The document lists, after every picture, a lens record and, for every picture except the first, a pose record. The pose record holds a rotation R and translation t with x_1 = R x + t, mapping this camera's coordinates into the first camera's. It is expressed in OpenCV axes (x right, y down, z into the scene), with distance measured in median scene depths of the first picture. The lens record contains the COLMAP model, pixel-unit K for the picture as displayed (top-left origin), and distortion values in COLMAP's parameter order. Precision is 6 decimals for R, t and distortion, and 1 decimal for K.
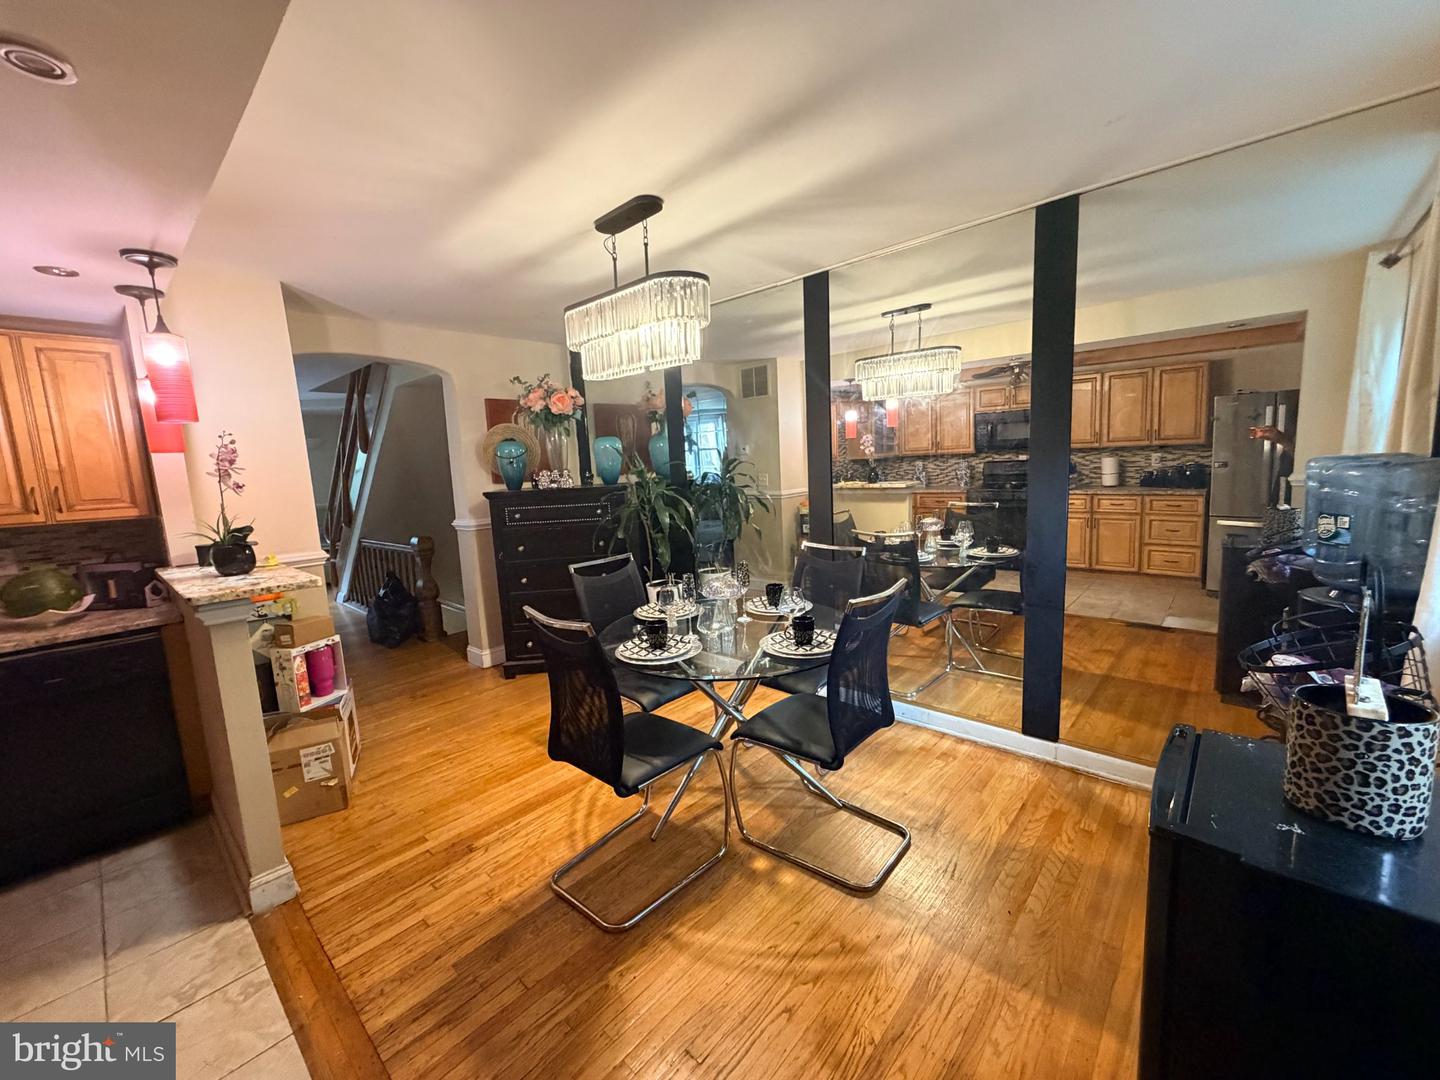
lens RADIAL K [[577.5, 0, 716.5], [0, 577.5, 540.0], [0, 0, 1]] dist [0.000926, 0.000085]
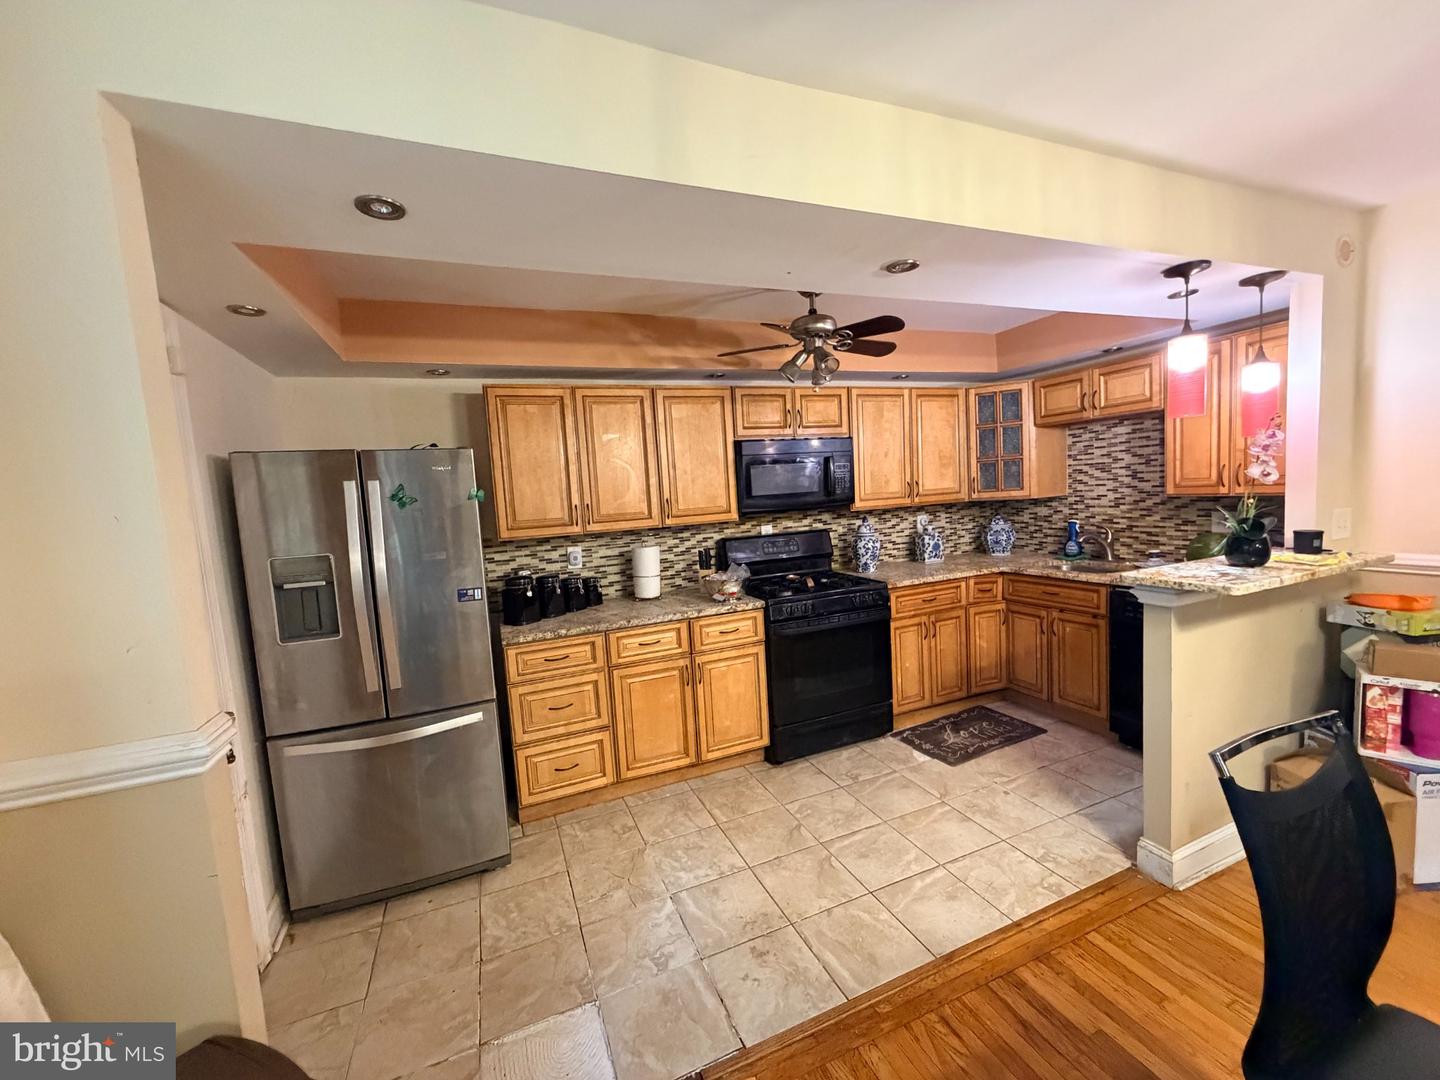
lens RADIAL K [[577.5, 0, 718.2], [0, 577.5, 538.9], [0, 0, 1]] dist [0.000926, 0.000085]
pose [[-0.422763, 0.149000, -0.893907, 0.451161], [-0.039965, 0.982366, 0.182646, -0.143178], [0.905359, 0.112941, -0.409353, 0.690904]]
